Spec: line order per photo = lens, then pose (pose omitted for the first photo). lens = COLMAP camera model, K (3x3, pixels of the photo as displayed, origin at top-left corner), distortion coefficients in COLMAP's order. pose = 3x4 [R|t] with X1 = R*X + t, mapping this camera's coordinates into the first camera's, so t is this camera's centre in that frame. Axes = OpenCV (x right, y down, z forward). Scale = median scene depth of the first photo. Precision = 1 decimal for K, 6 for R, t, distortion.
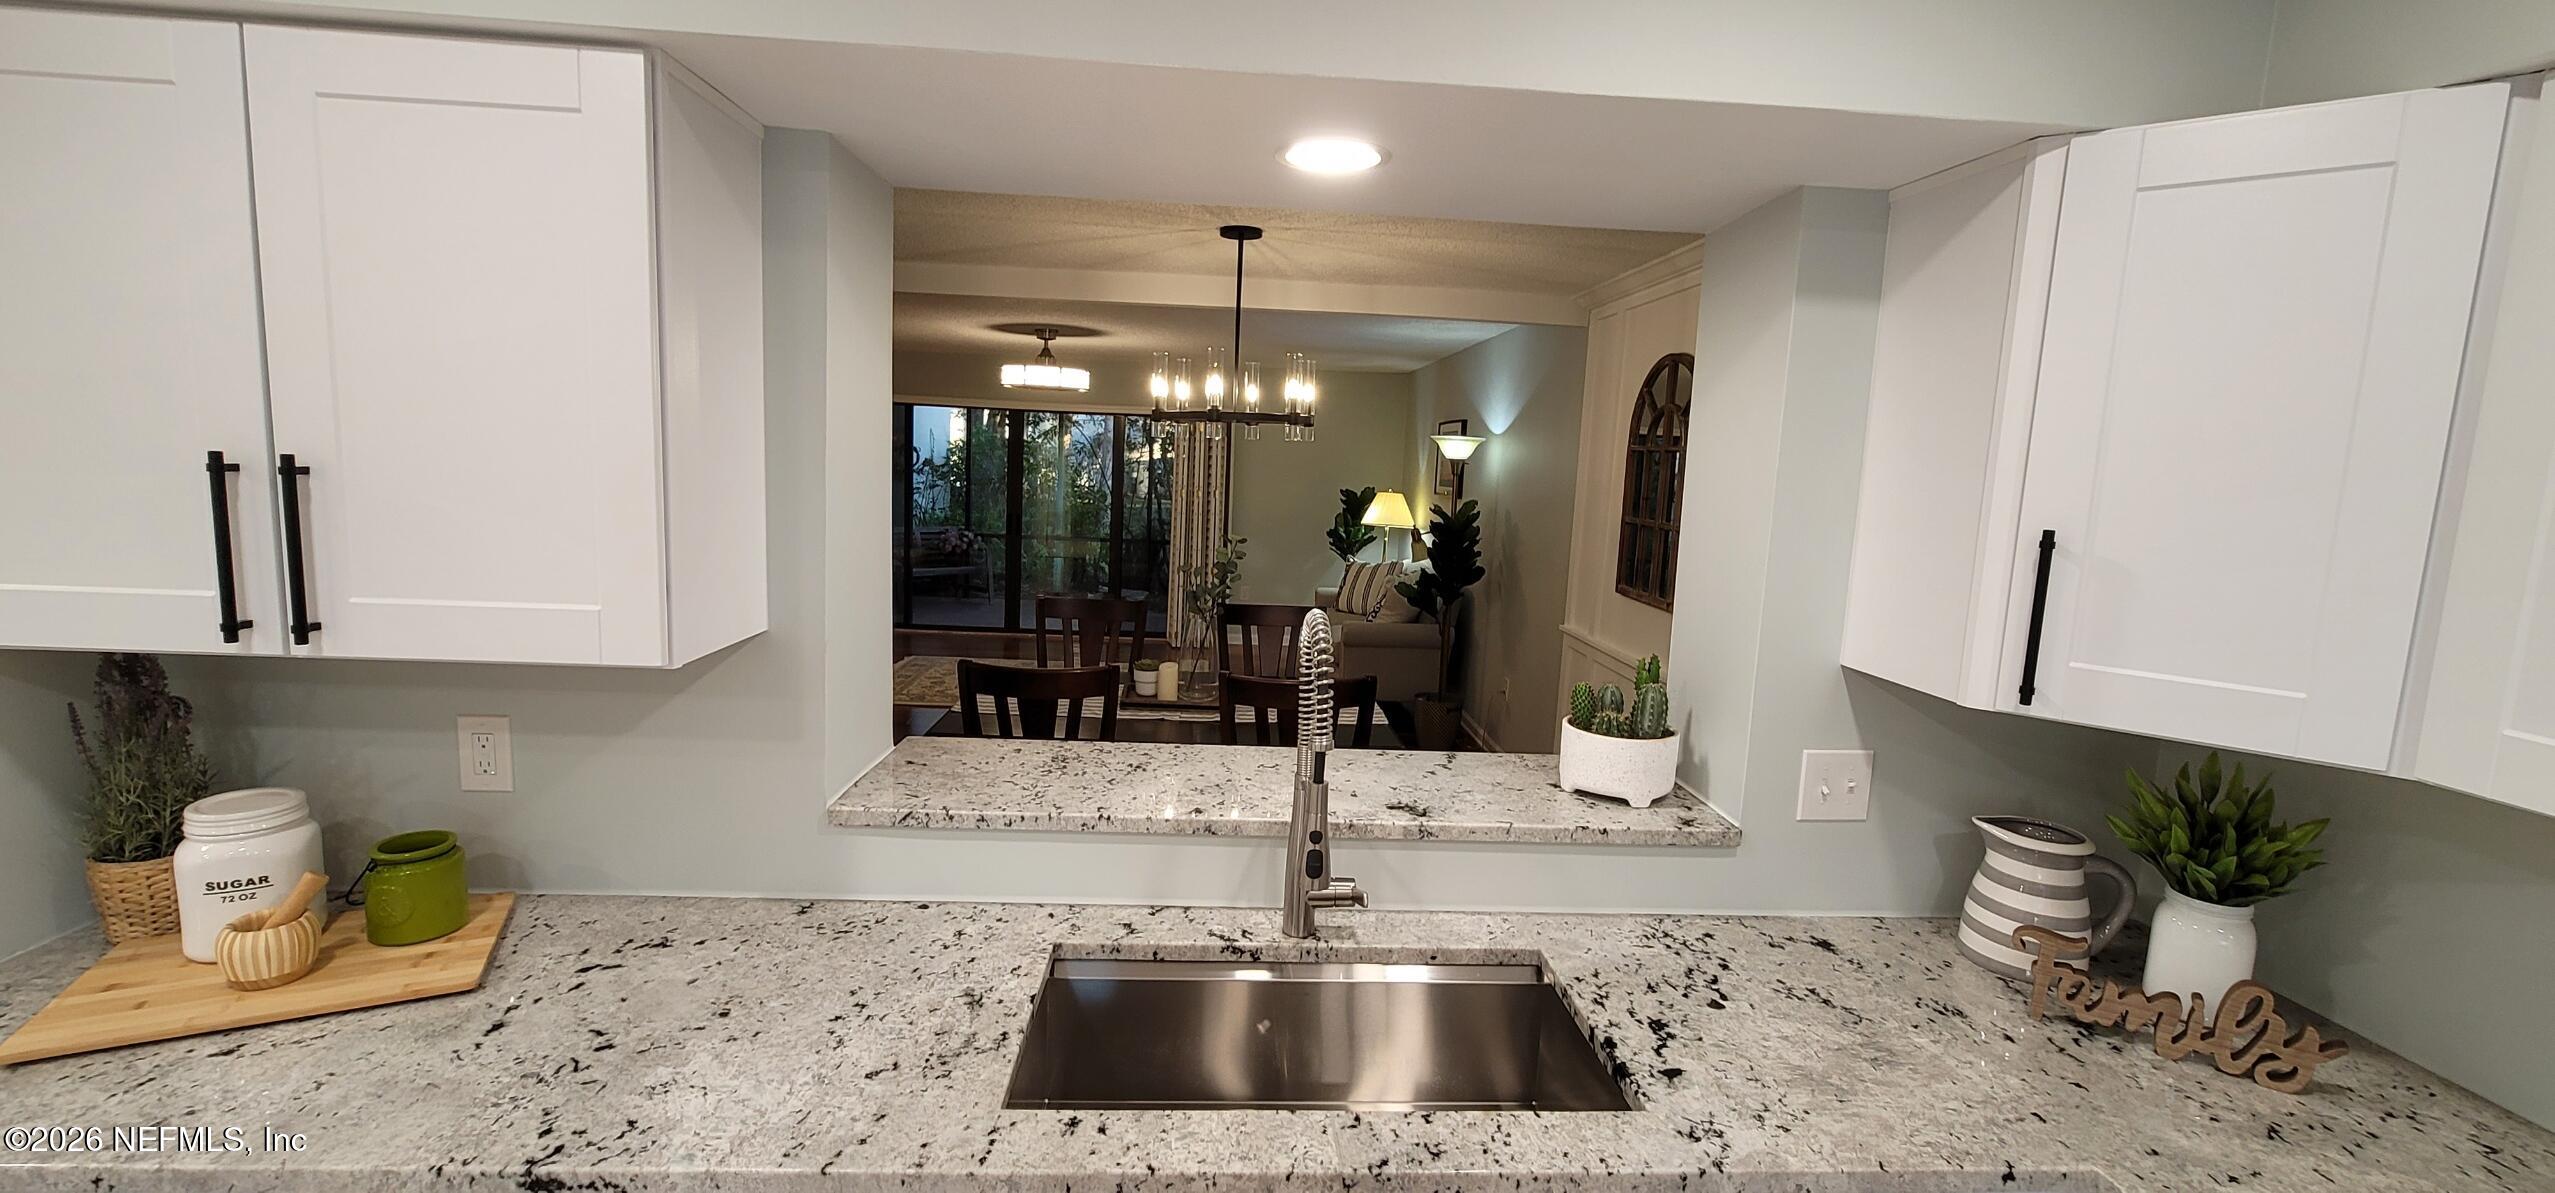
lens RADIAL K [[1052.9, 0, 1276.4], [0, 1052.9, 587.1], [0, 0, 1]] dist [-0.001836, -0.000469]
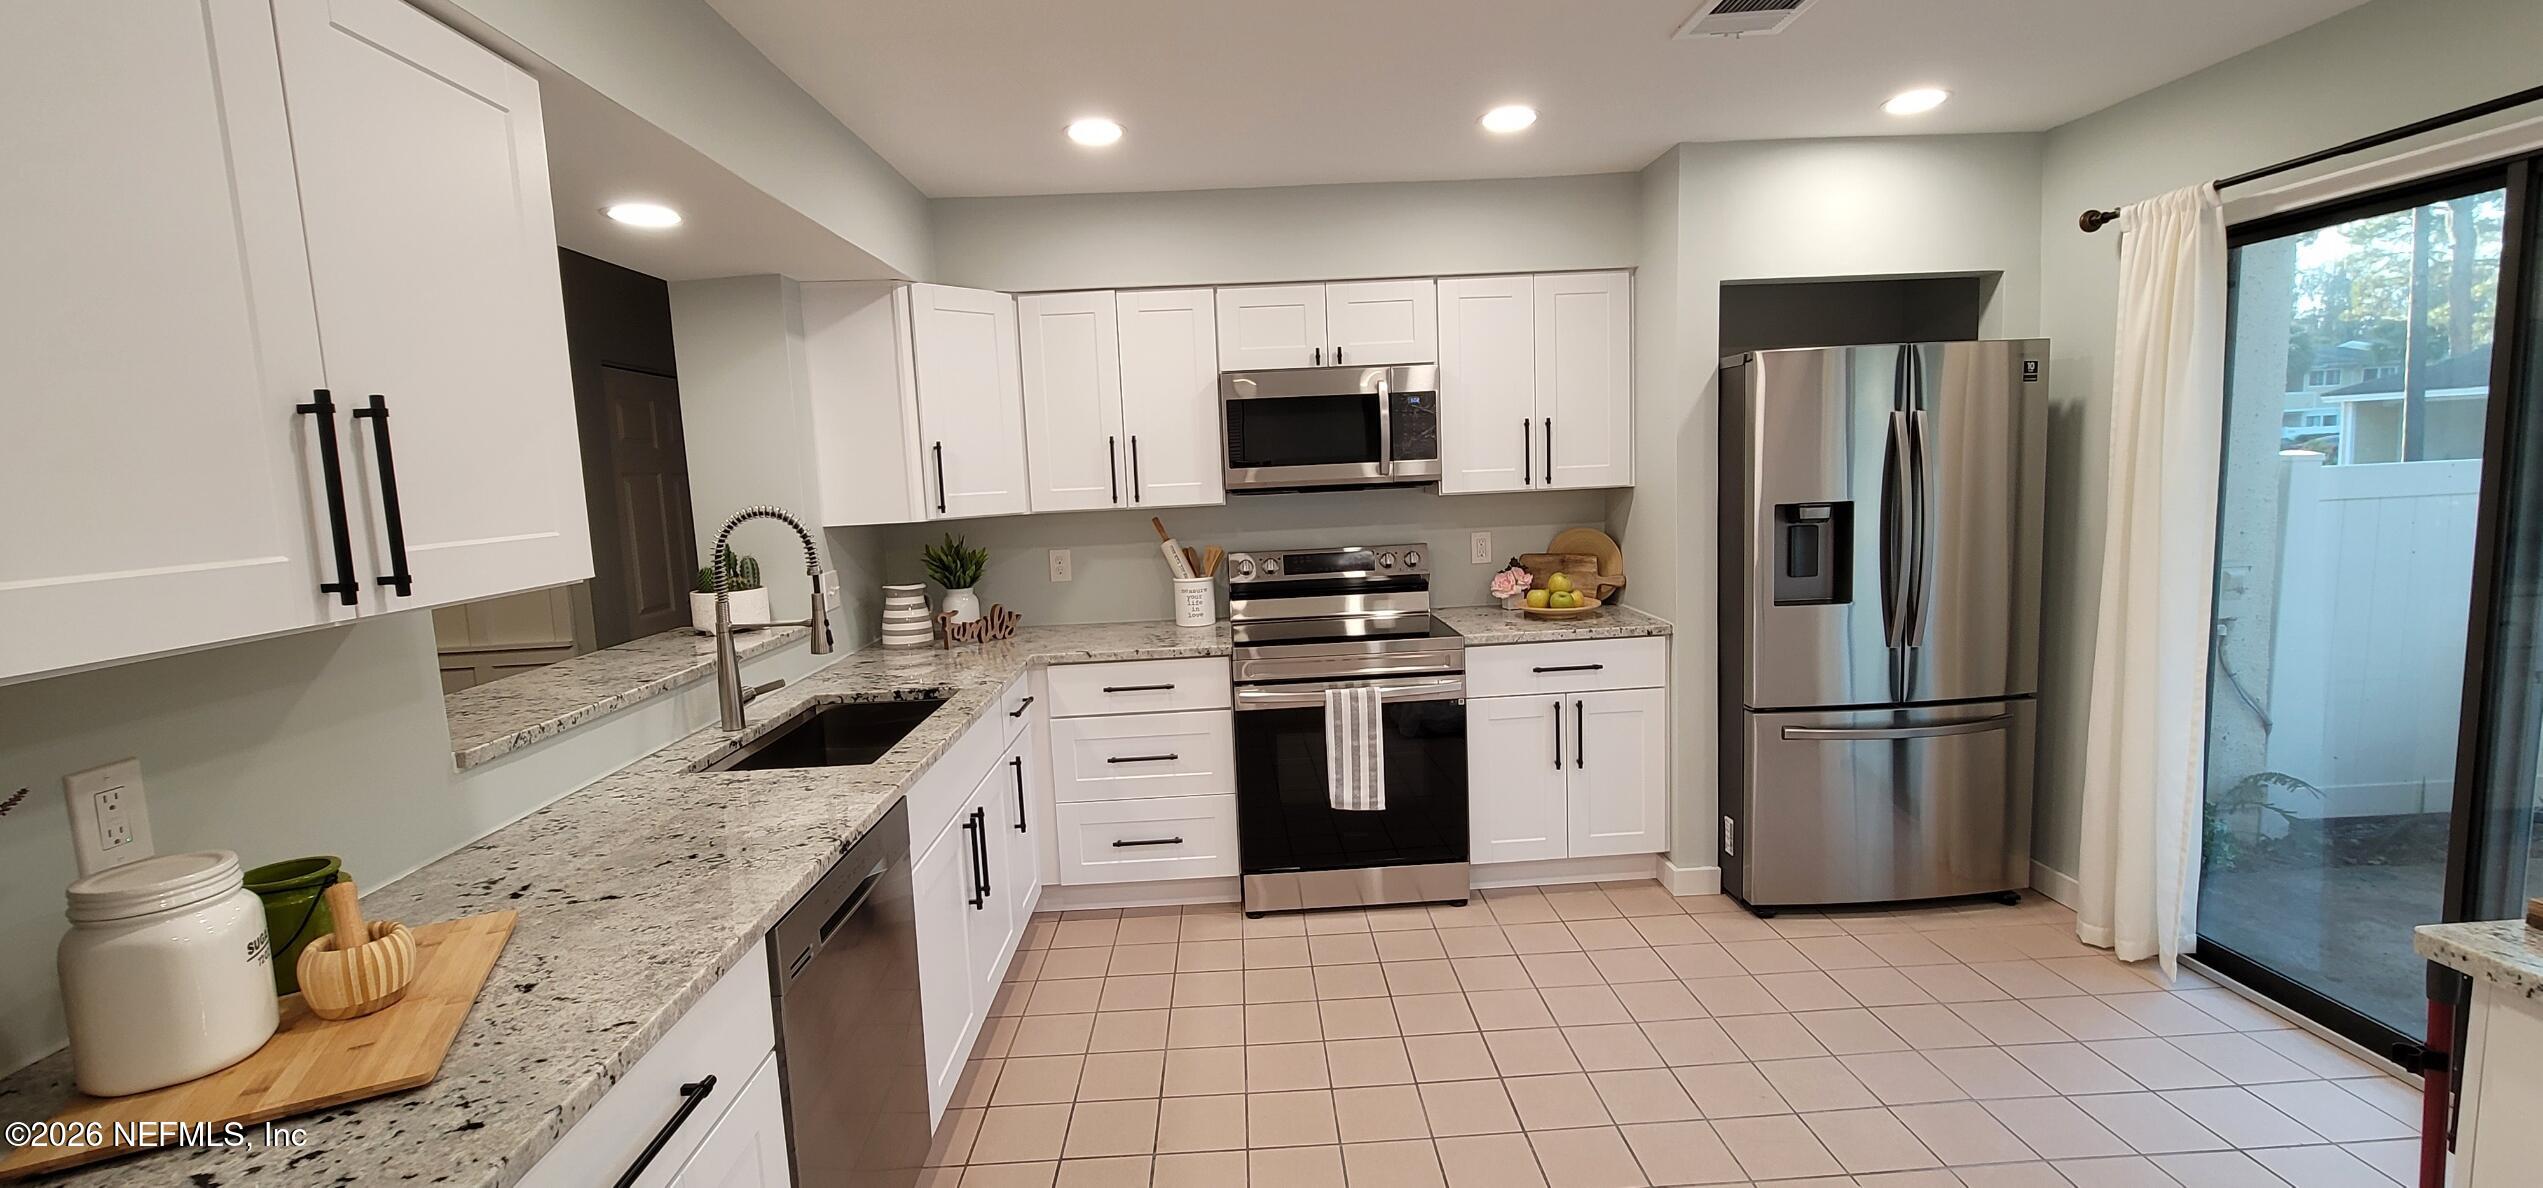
lens RADIAL K [[1047.9, 0, 1269.3], [0, 1047.9, 586.8], [0, 0, 1]] dist [-0.001836, -0.000469]
pose [[0.015496, -0.159564, 0.987066, -1.482061], [0.173311, 0.972671, 0.154516, 0.029202], [-0.984745, 0.168675, 0.042726, 0.148523]]
